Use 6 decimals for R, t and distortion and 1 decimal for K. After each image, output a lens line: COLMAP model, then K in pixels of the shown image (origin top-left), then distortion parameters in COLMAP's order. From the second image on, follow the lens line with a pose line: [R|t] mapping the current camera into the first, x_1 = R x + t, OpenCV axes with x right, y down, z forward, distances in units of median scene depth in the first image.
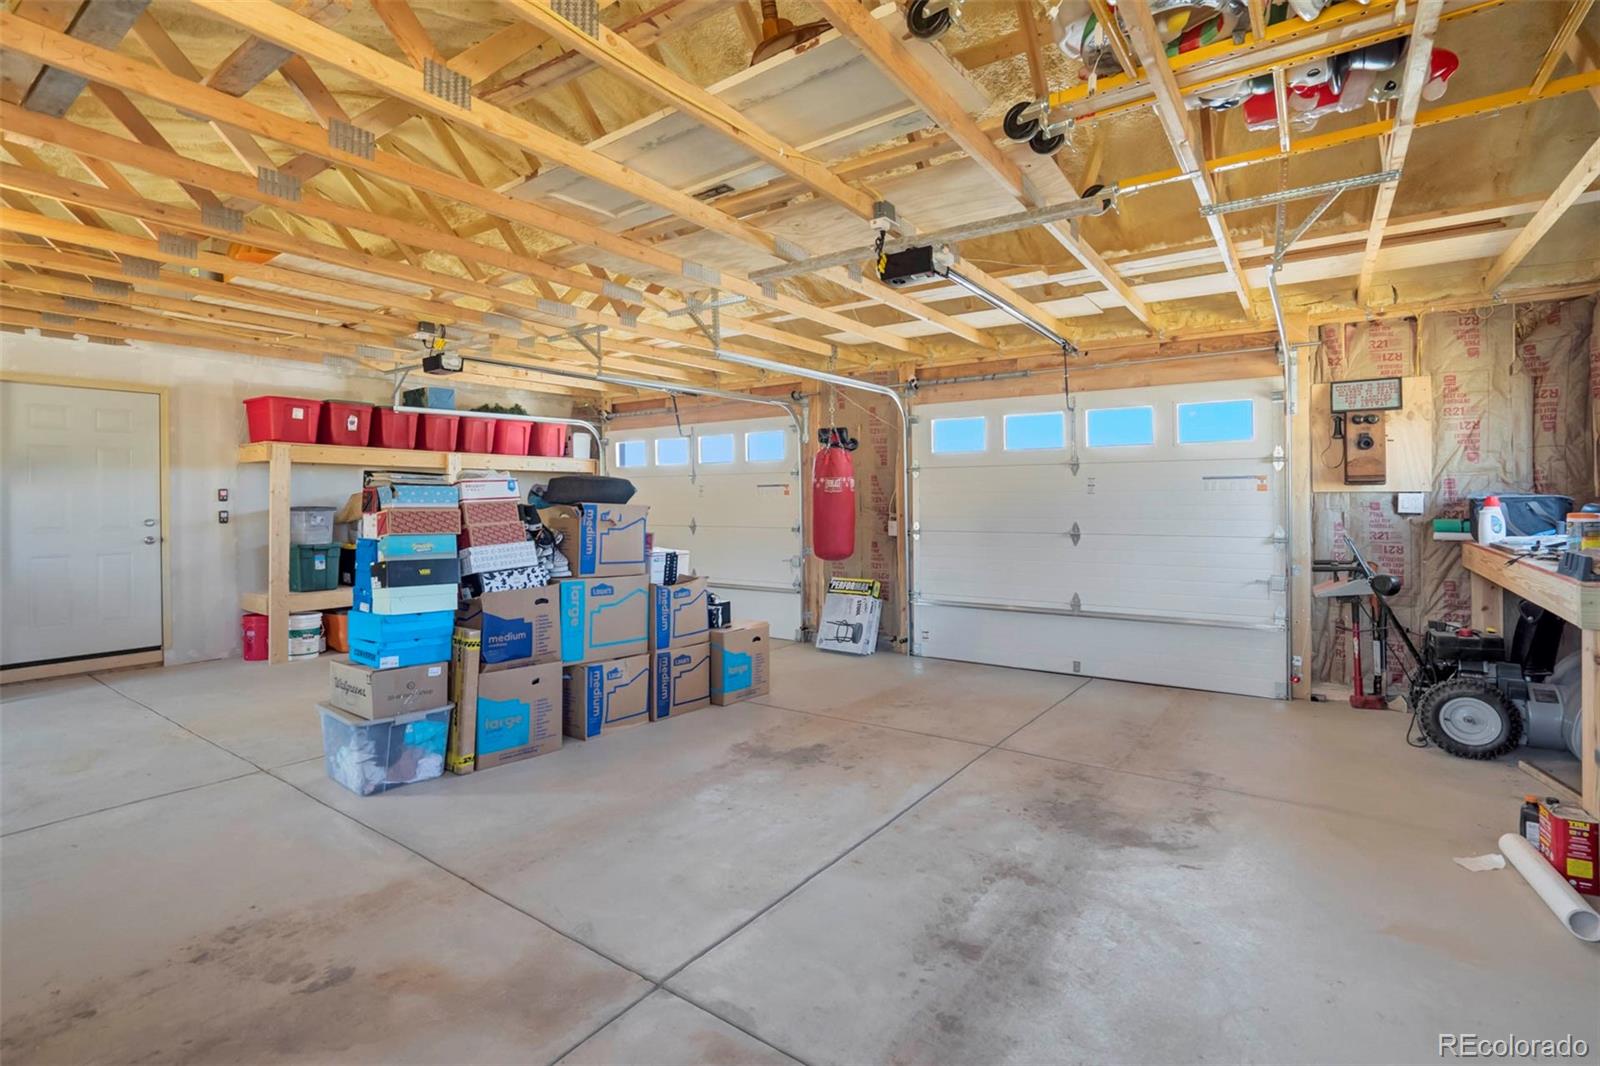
lens RADIAL K [[759.1, 0, 805.3], [0, 759.1, 531.8], [0, 0, 1]] dist [-0.033610, 0.012302]
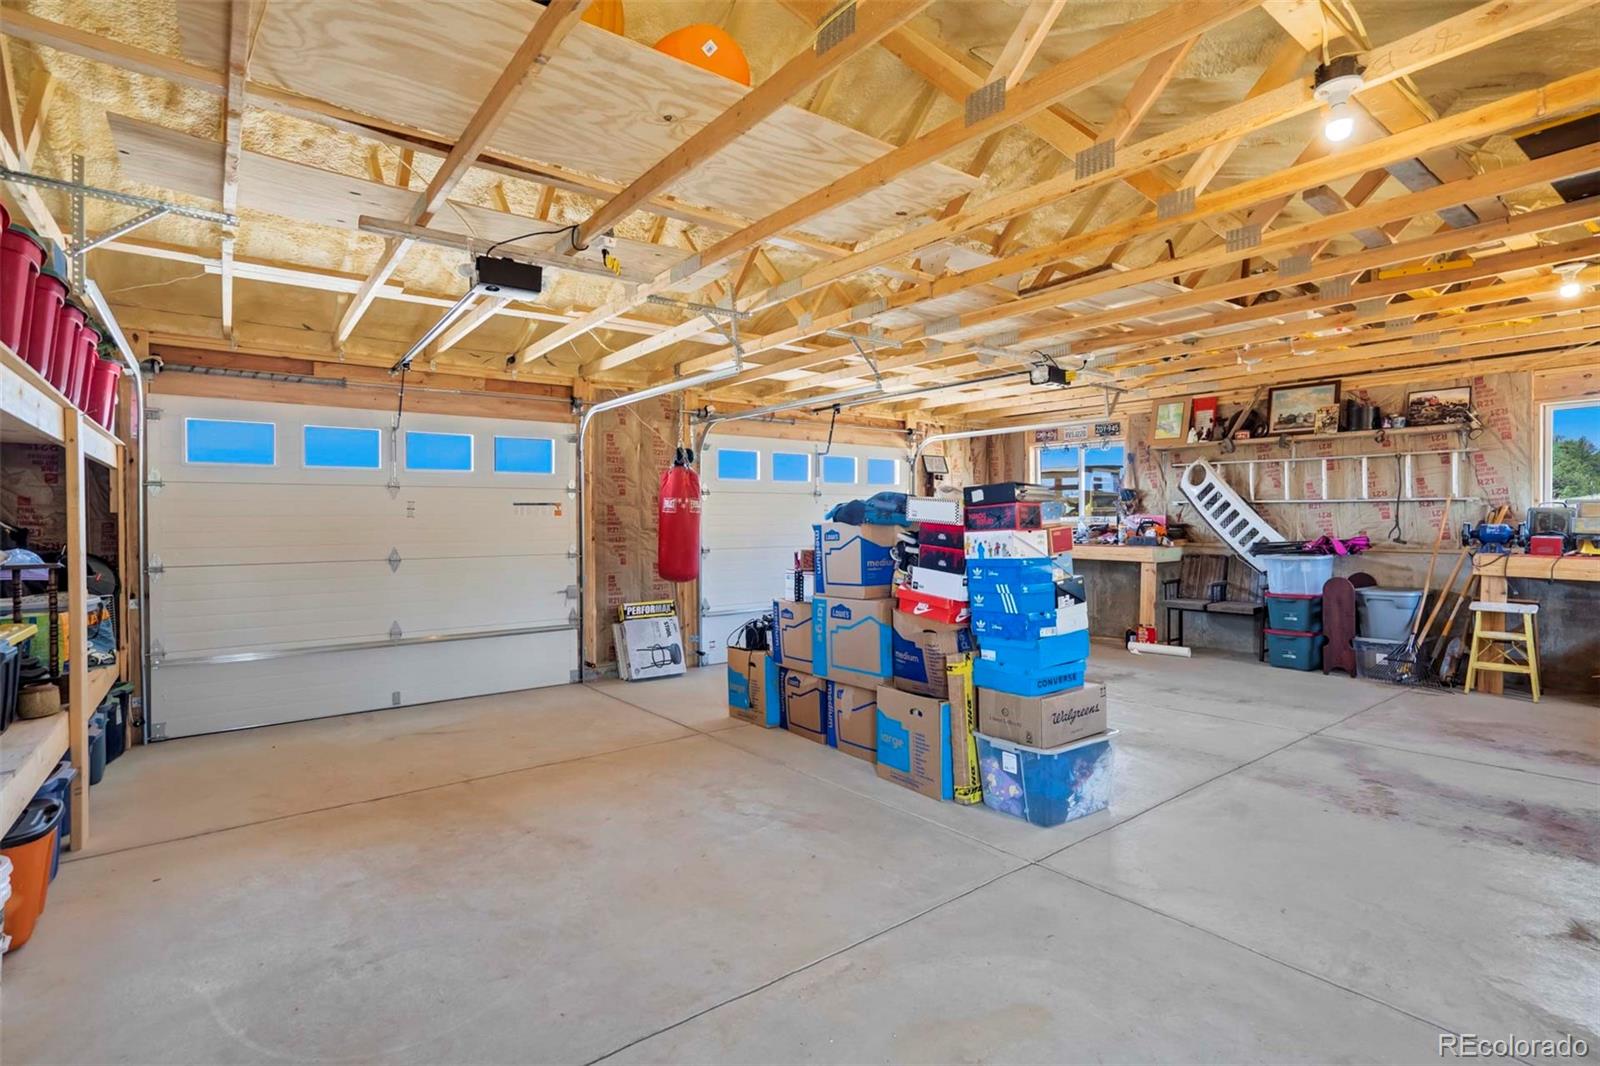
lens RADIAL K [[759.1, 0, 805.3], [0, 759.1, 531.8], [0, 0, 1]] dist [-0.033610, 0.012302]
pose [[0.296088, -0.009735, 0.955111, -2.048644], [0.042602, 0.999088, -0.003024, -0.042550], [-0.954210, 0.041585, 0.296232, 1.301571]]
